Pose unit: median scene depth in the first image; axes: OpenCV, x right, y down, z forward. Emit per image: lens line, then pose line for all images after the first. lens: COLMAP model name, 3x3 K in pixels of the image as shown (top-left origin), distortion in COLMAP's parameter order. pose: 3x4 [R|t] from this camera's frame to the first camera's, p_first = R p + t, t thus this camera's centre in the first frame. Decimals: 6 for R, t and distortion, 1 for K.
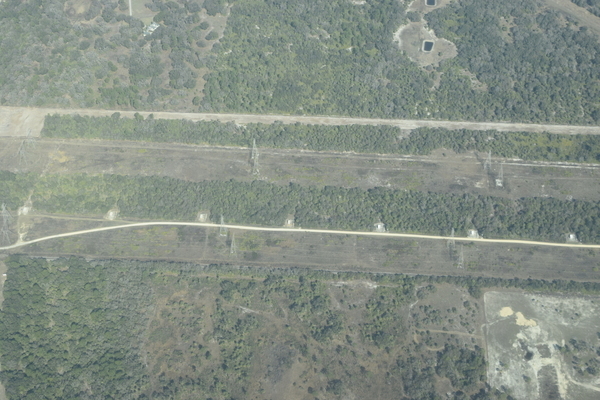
lens RADIAL K [[914.1, 0, 298.4], [0, 914.1, 200.7], [0, 0, 1]] dist [-0.042975, 0.000000]
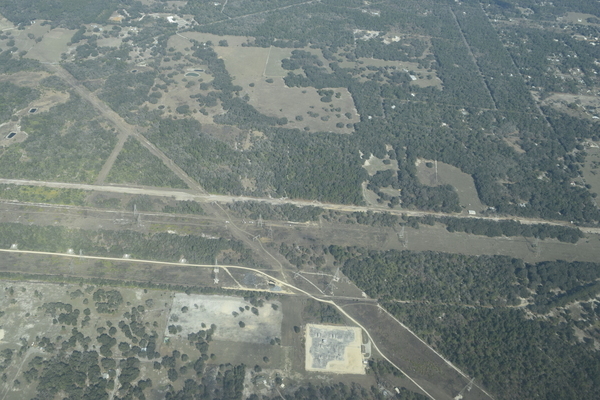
lens RADIAL K [[556.3, 0, 302.4], [0, 556.3, 201.5], [0, 0, 1]] dist [-0.029222, 0.000000]
pose [[0.991542, 0.034527, 0.125106, 0.653568], [-0.023461, 0.995767, -0.088872, 0.034371], [-0.127645, 0.085185, 0.988155, -0.066743]]
